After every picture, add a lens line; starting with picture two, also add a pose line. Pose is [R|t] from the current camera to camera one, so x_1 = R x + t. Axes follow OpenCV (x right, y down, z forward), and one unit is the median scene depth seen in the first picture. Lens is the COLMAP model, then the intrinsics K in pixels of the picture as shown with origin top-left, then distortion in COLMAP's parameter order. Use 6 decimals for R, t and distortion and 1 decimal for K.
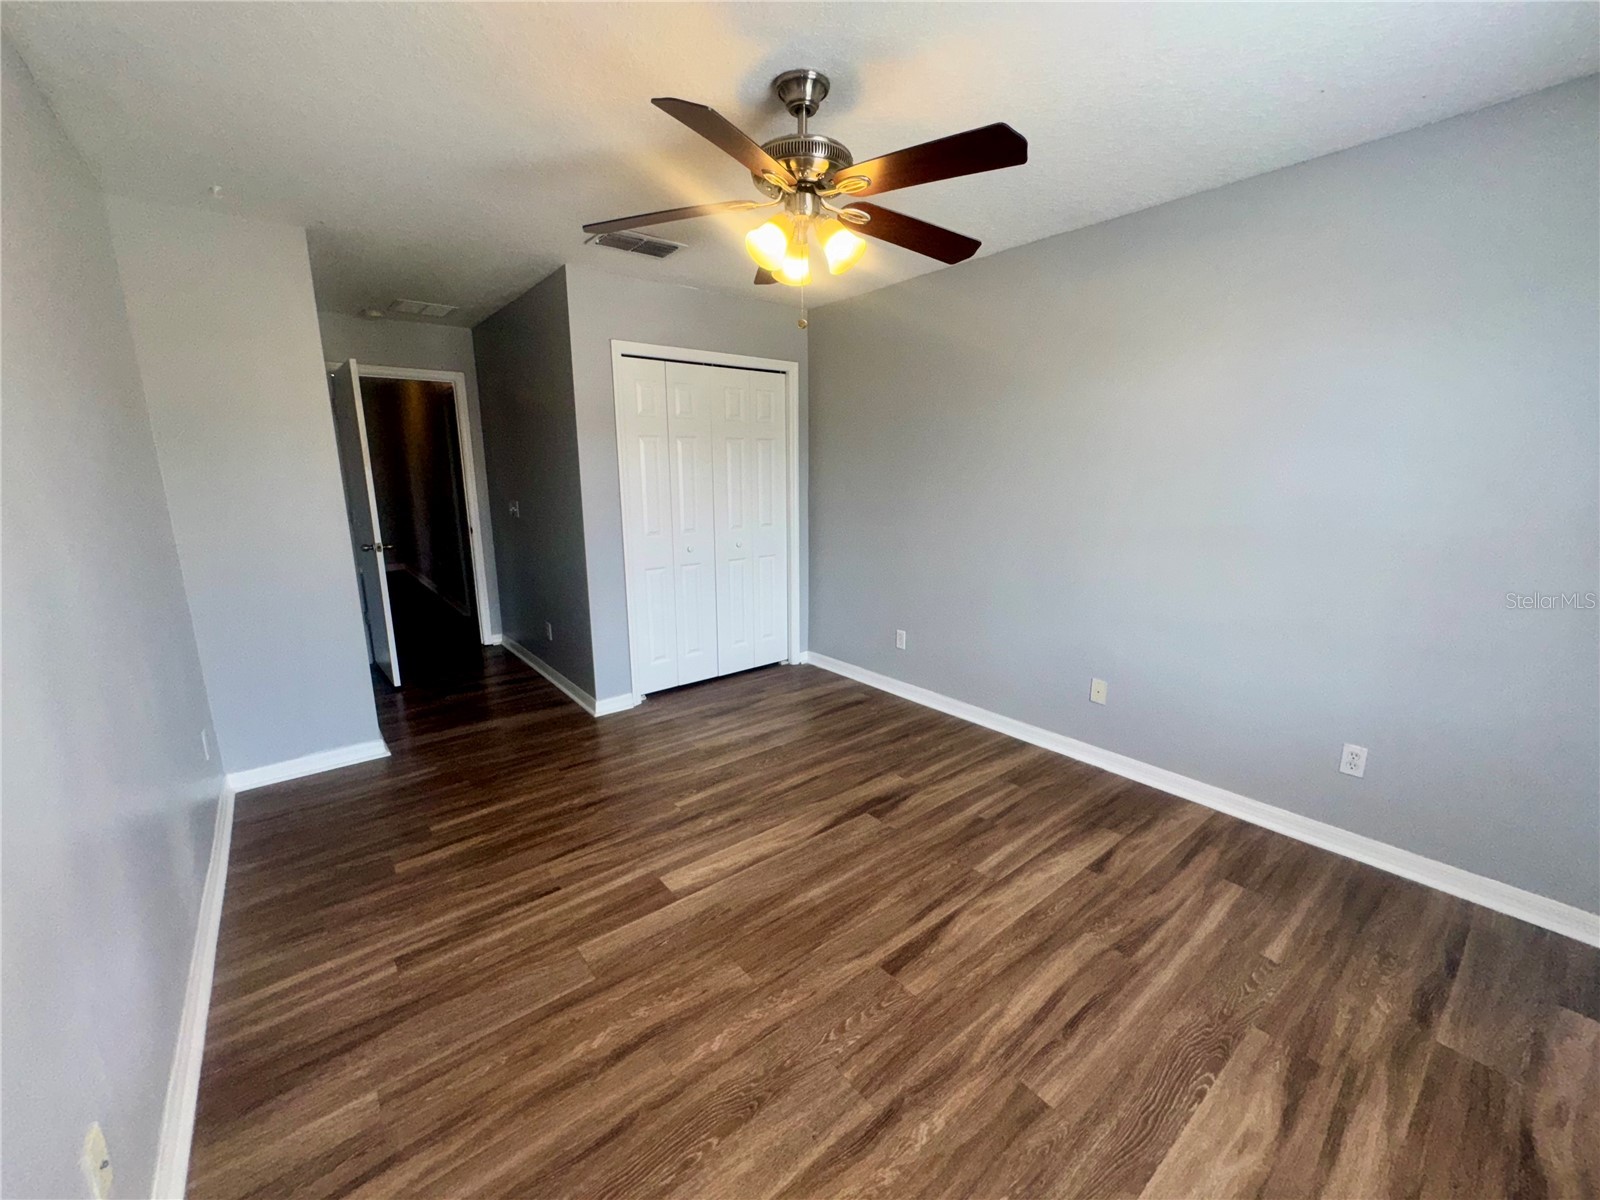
lens RADIAL K [[636.5, 0, 800.0], [0, 636.5, 600.0], [0, 0, 1]] dist [-0.002939, -0.000121]
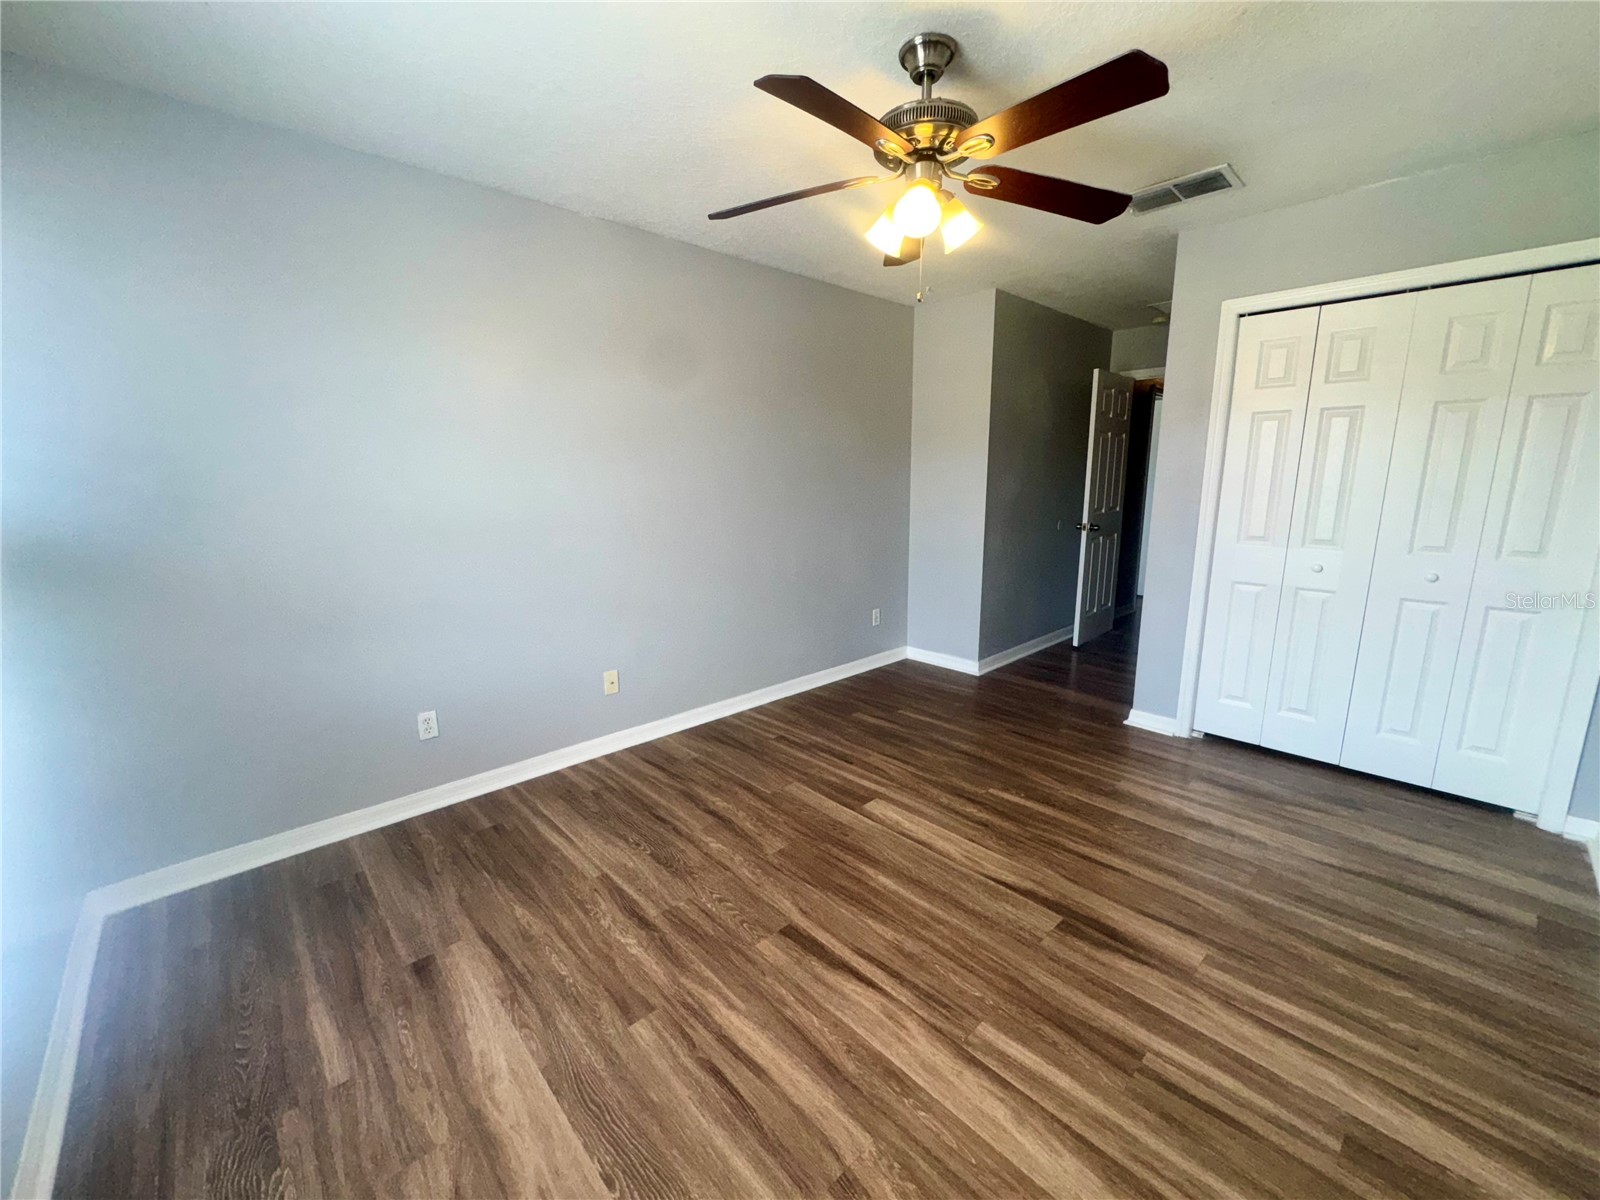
lens RADIAL K [[636.5, 0, 800.0], [0, 636.5, 600.0], [0, 0, 1]] dist [-0.002939, -0.000121]
pose [[0.076859, 0.197432, -0.977299, 0.871656], [-0.199599, 0.963403, 0.178927, -0.105631], [0.976859, 0.181316, 0.113454, 0.669400]]
